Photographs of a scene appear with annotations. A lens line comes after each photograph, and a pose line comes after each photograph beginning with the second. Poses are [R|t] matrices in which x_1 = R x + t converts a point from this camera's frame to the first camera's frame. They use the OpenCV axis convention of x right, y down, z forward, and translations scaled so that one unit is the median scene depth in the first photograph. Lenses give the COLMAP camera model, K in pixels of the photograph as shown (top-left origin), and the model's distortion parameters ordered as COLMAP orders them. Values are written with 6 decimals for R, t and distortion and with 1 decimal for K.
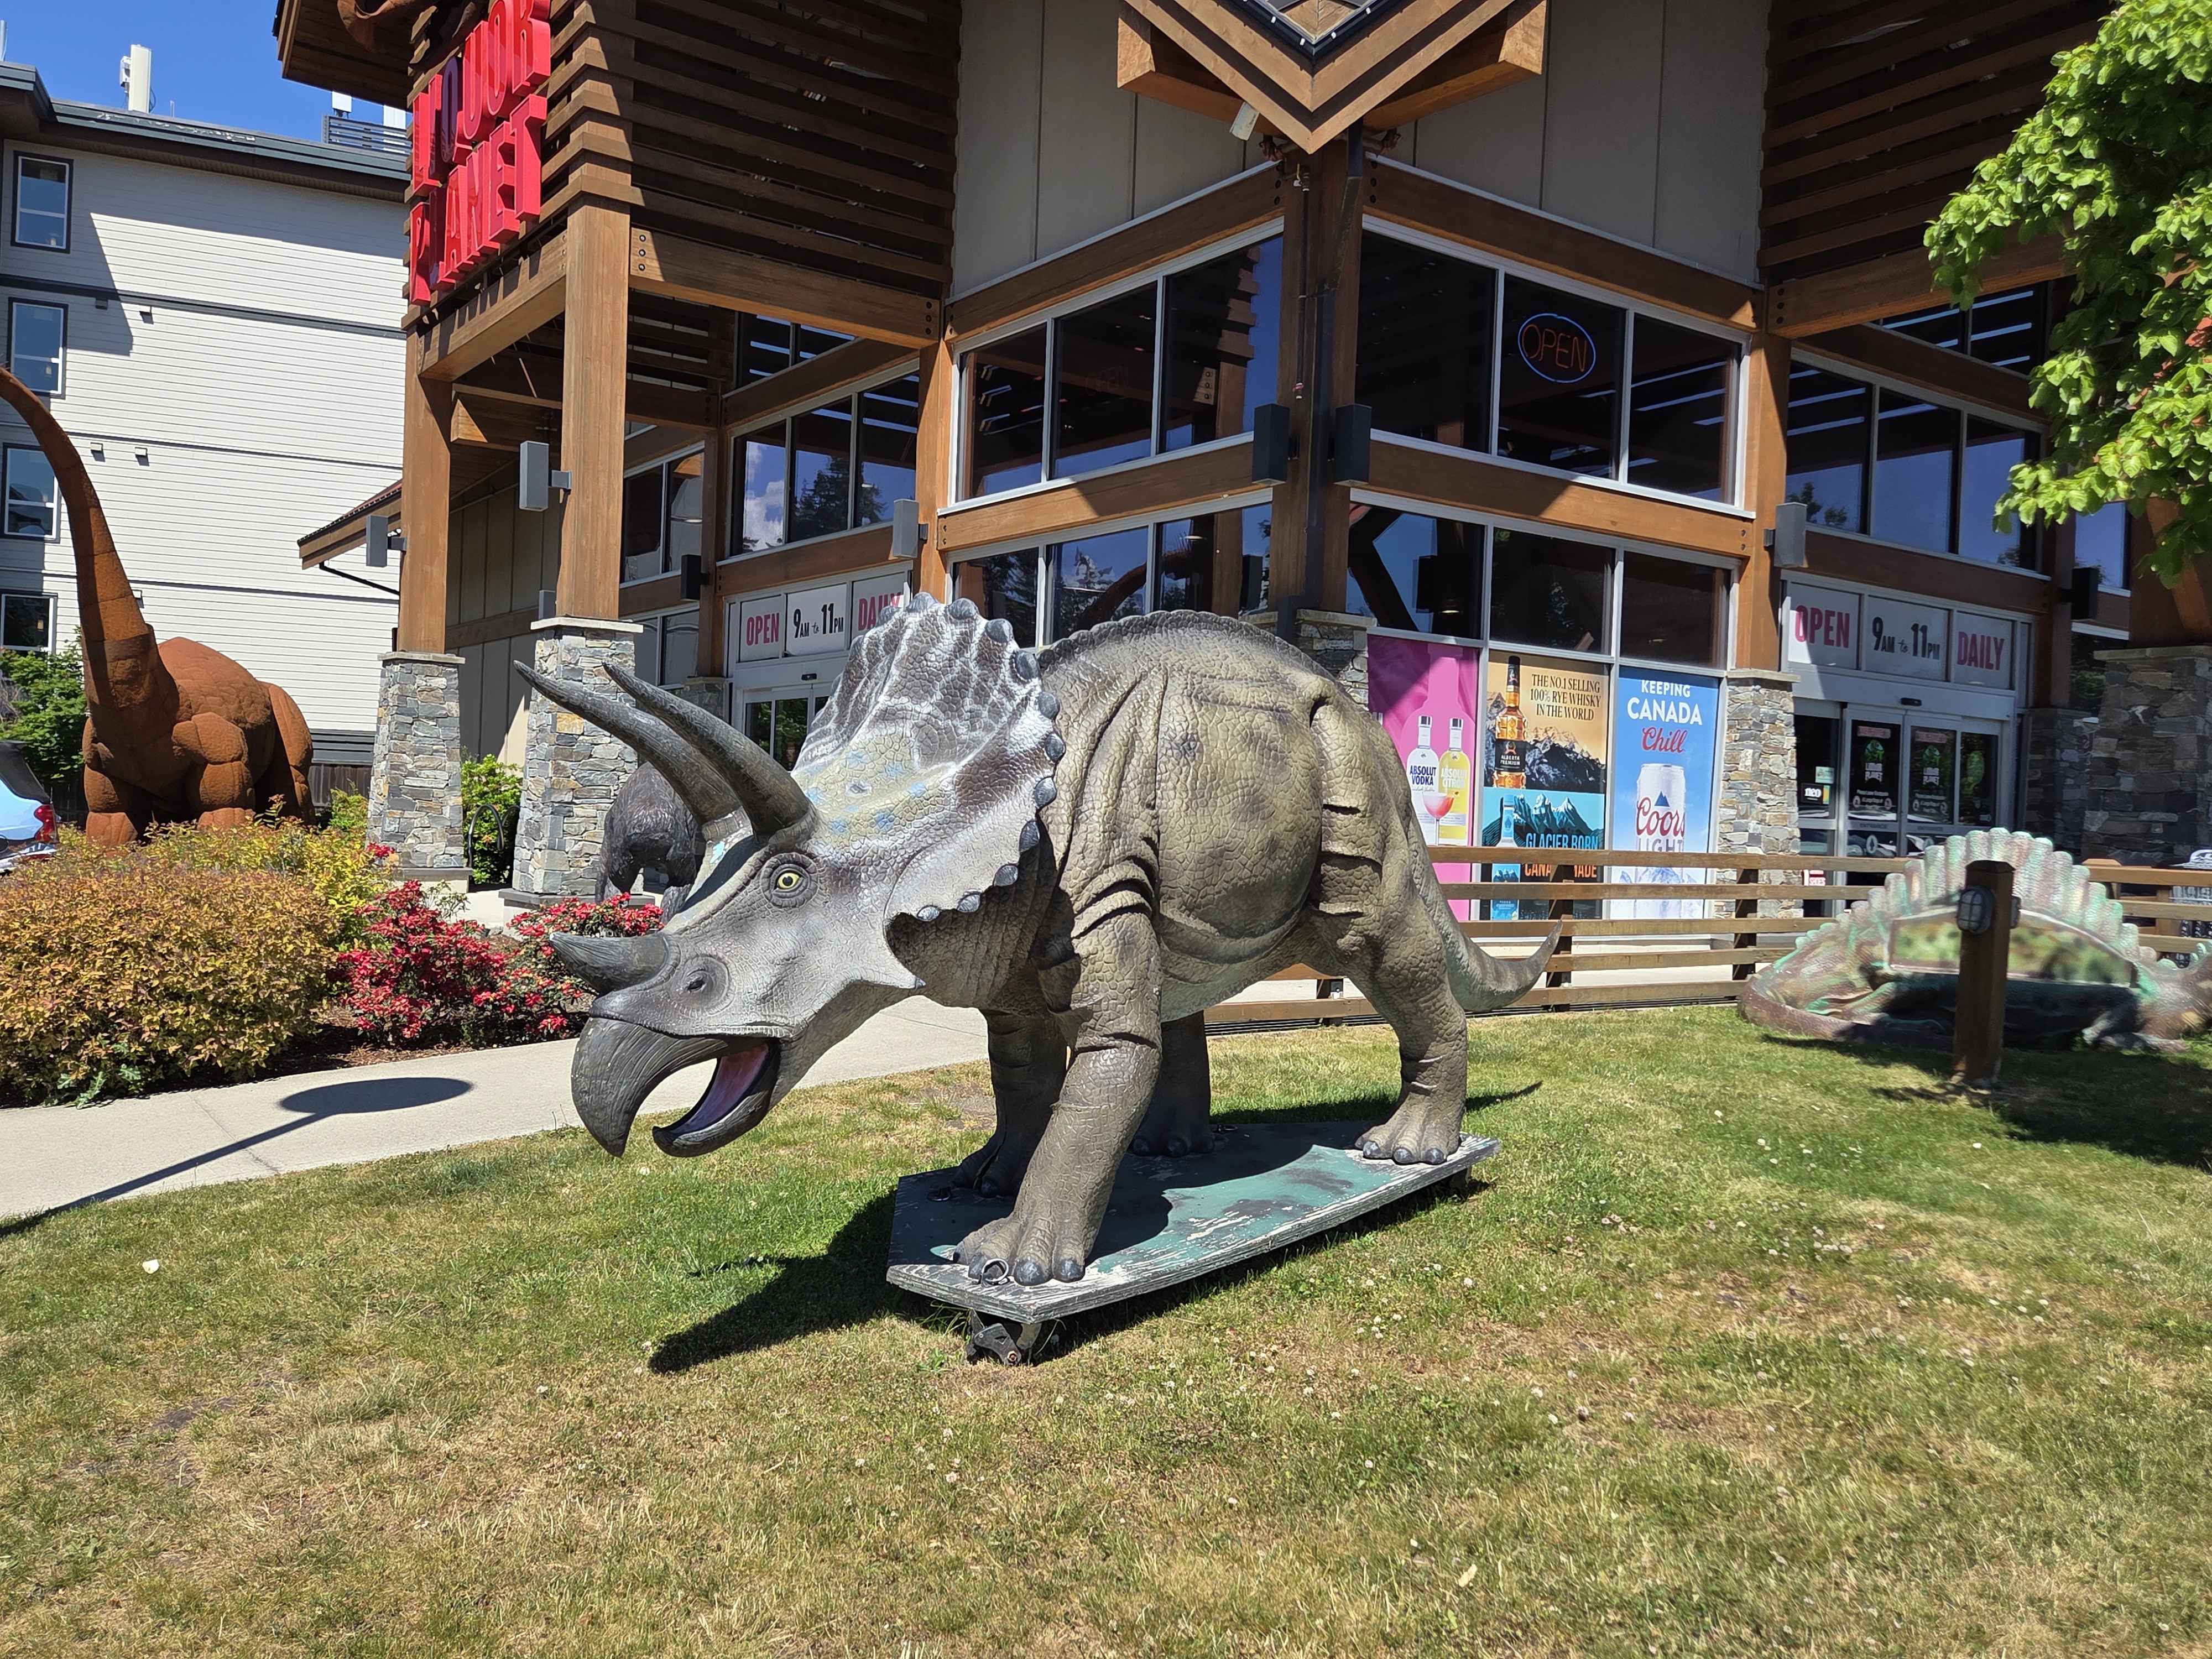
lens RADIAL K [[1721.3, 0, 1096.7], [0, 1721.3, 821.2], [0, 0, 1]] dist [0.047801, -0.016460]
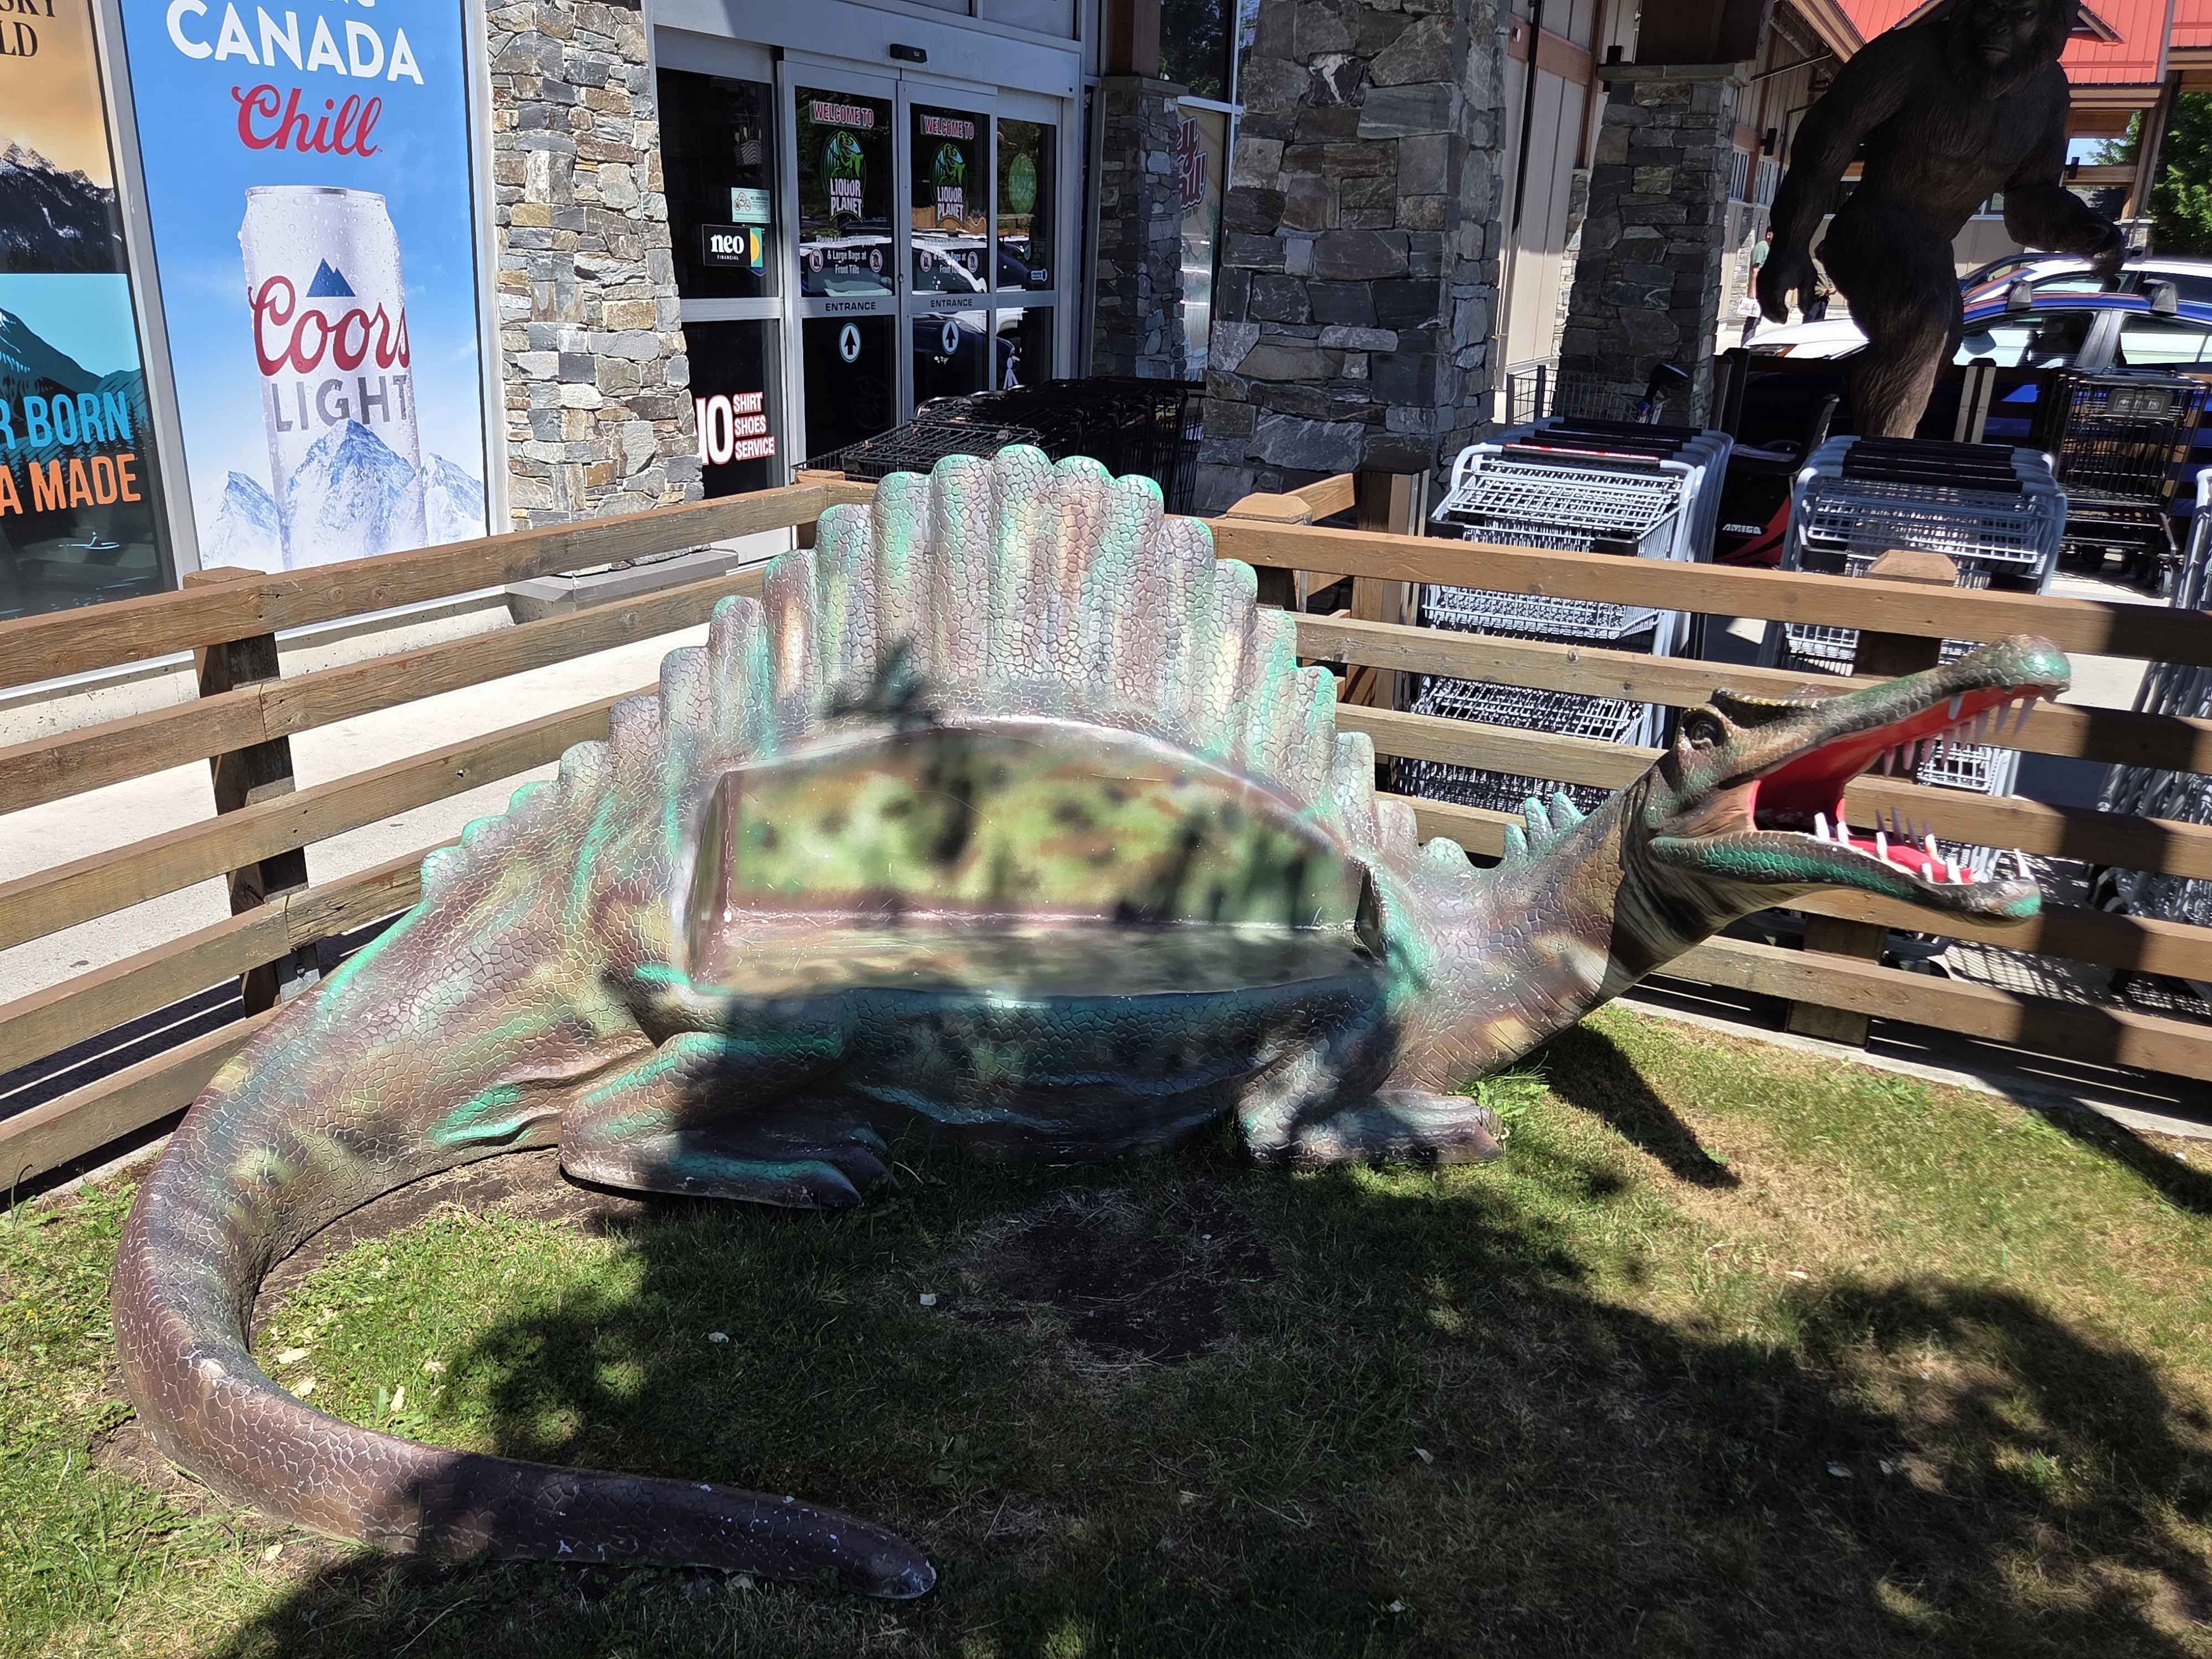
lens RADIAL K [[1721.3, 0, 1094.5], [0, 1721.3, 822.2], [0, 0, 1]] dist [0.047801, -0.016460]
pose [[0.883942, -0.163037, 0.438253, 0.284947], [0.008636, 0.942778, 0.333311, -0.027305], [-0.467517, -0.290843, 0.834769, 0.531015]]
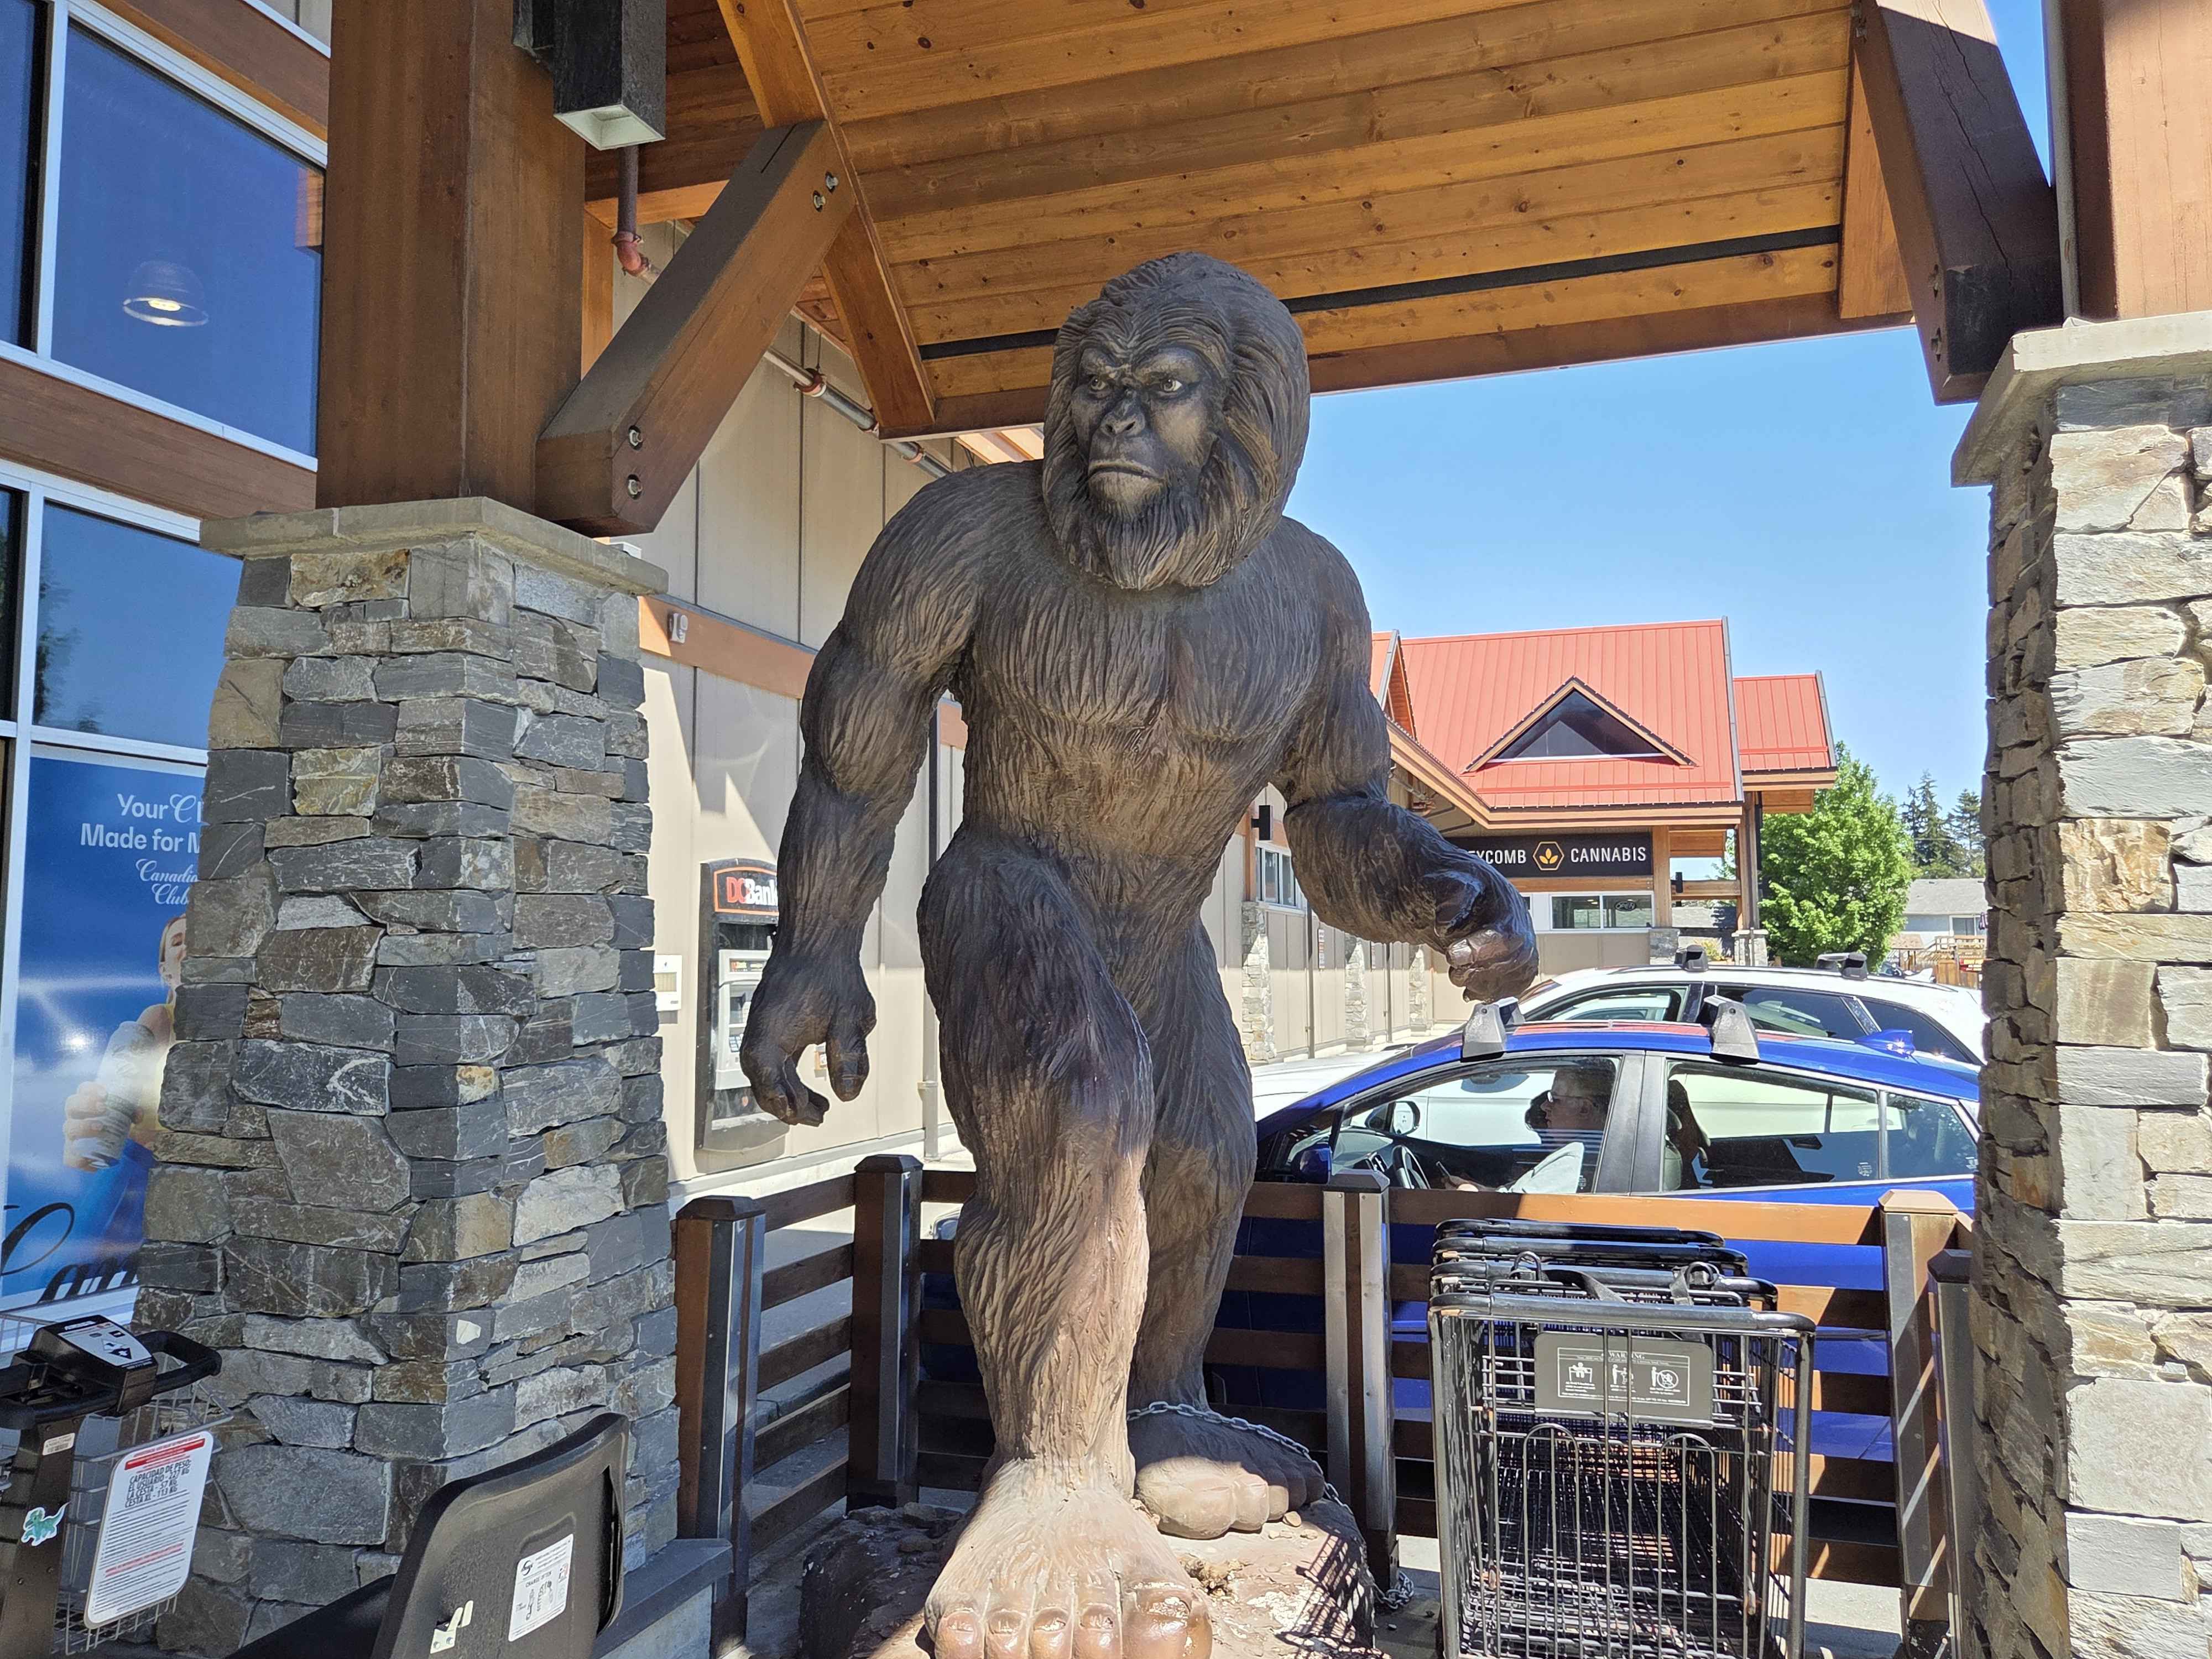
lens RADIAL K [[1721.3, 0, 1113.4], [0, 1721.3, 832.9], [0, 0, 1]] dist [0.047801, -0.016460]
pose [[0.804522, 0.008662, 0.593860, 0.487687], [0.034311, 0.997546, -0.061033, -0.019254], [-0.592931, 0.069478, 0.802250, 0.645619]]
